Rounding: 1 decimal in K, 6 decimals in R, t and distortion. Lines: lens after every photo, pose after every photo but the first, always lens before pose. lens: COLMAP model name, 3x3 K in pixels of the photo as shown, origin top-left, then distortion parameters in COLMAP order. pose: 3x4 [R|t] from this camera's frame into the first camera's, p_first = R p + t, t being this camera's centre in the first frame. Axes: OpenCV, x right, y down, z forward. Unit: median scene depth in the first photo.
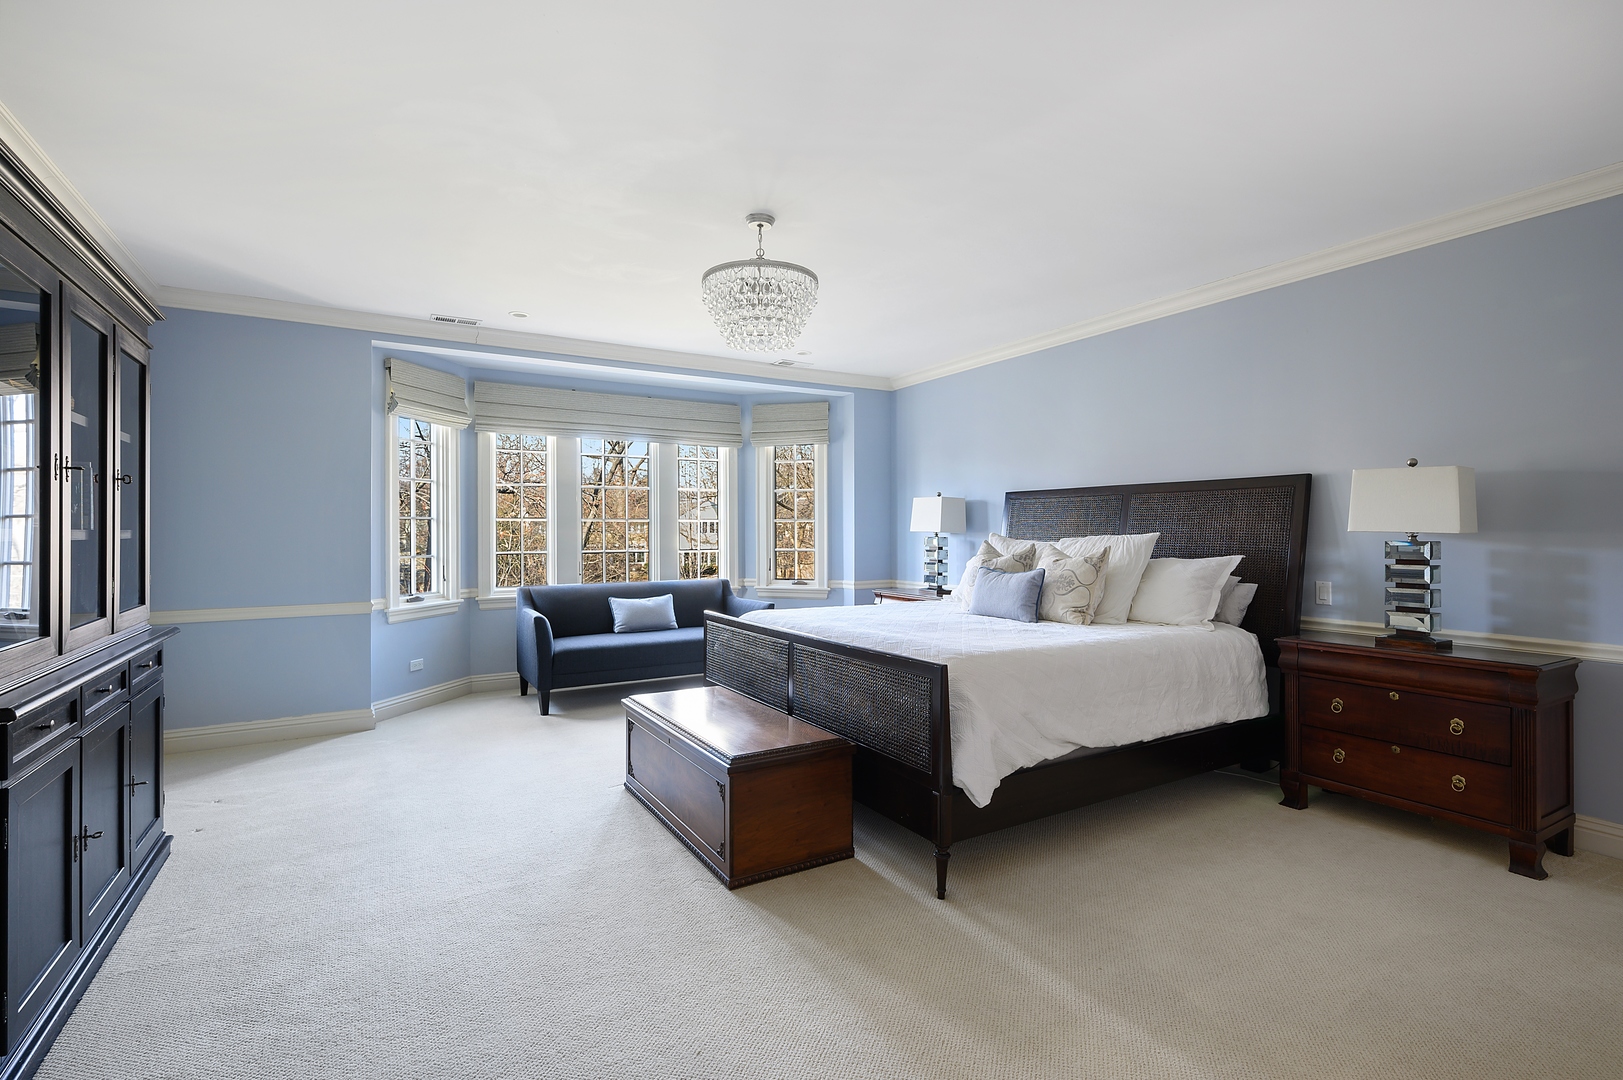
lens RADIAL K [[745.2, 0, 808.9], [0, 745.2, 533.3], [0, 0, 1]] dist [0.002163, 0.000119]
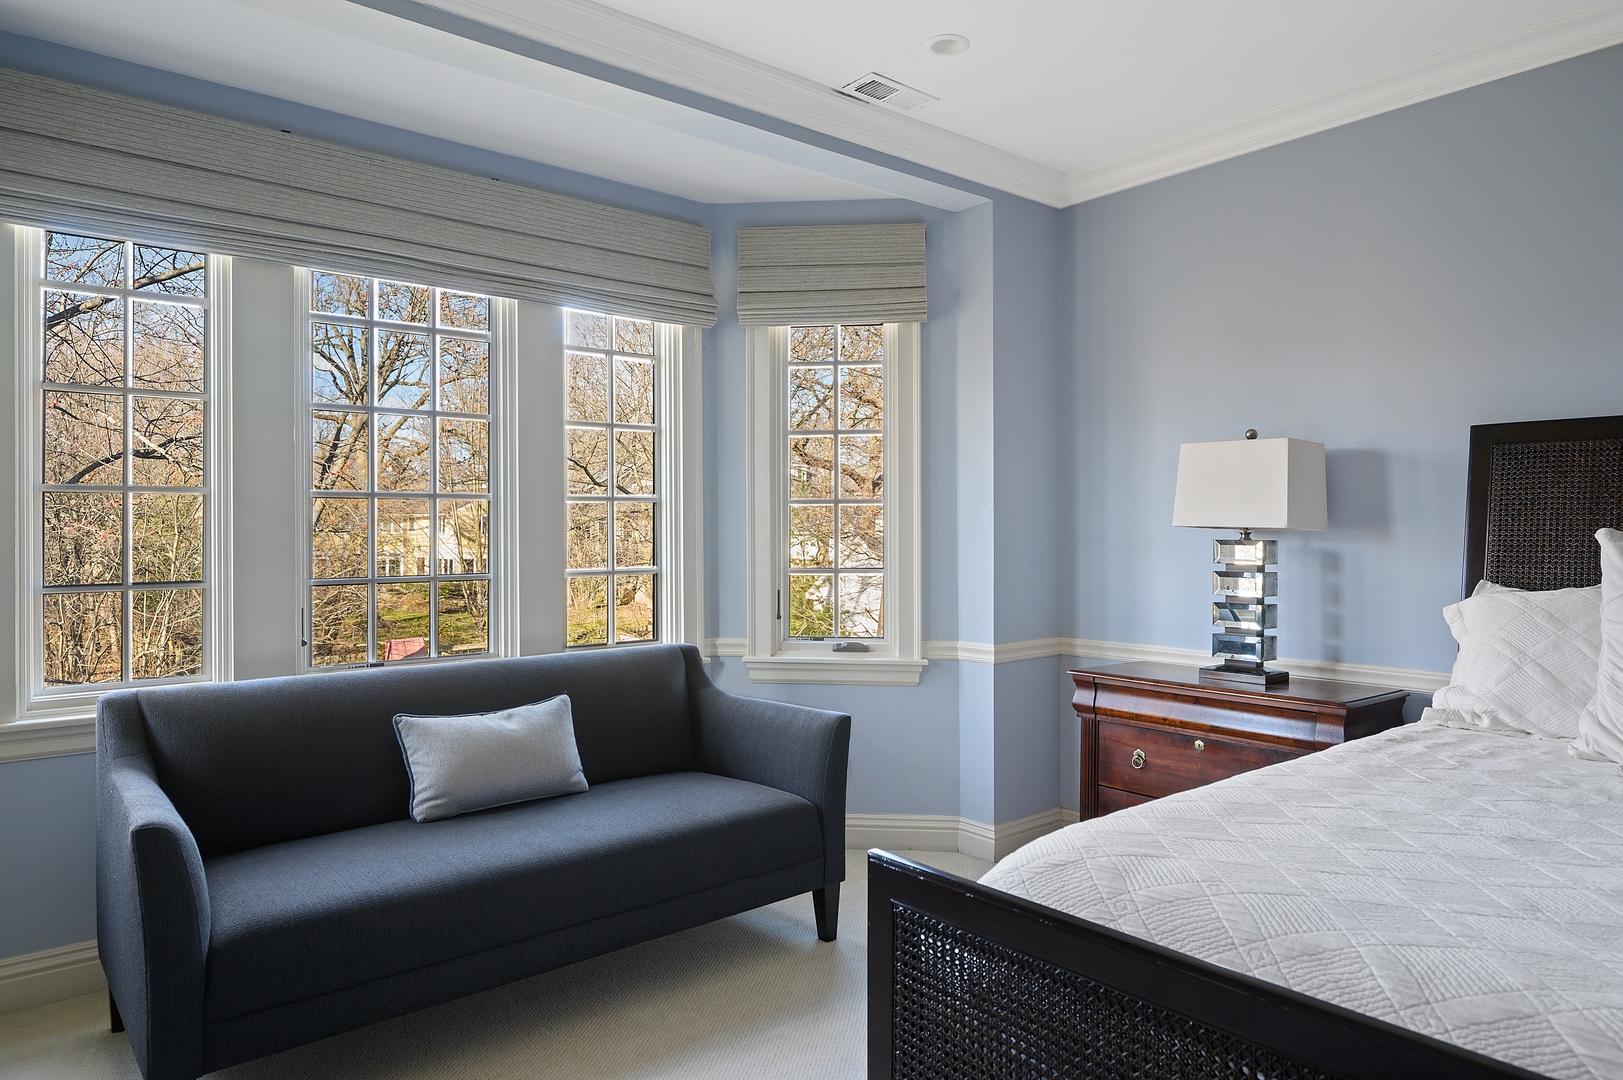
lens RADIAL K [[1024.0, 0, 814.1], [0, 1024.0, 542.4], [0, 0, 1]] dist [-0.020937, -0.000029]
pose [[0.985850, 0.000809, 0.167629, -0.137526], [-0.002058, 0.999971, 0.007276, 0.002229], [-0.167618, -0.007518, 0.985823, 0.444143]]
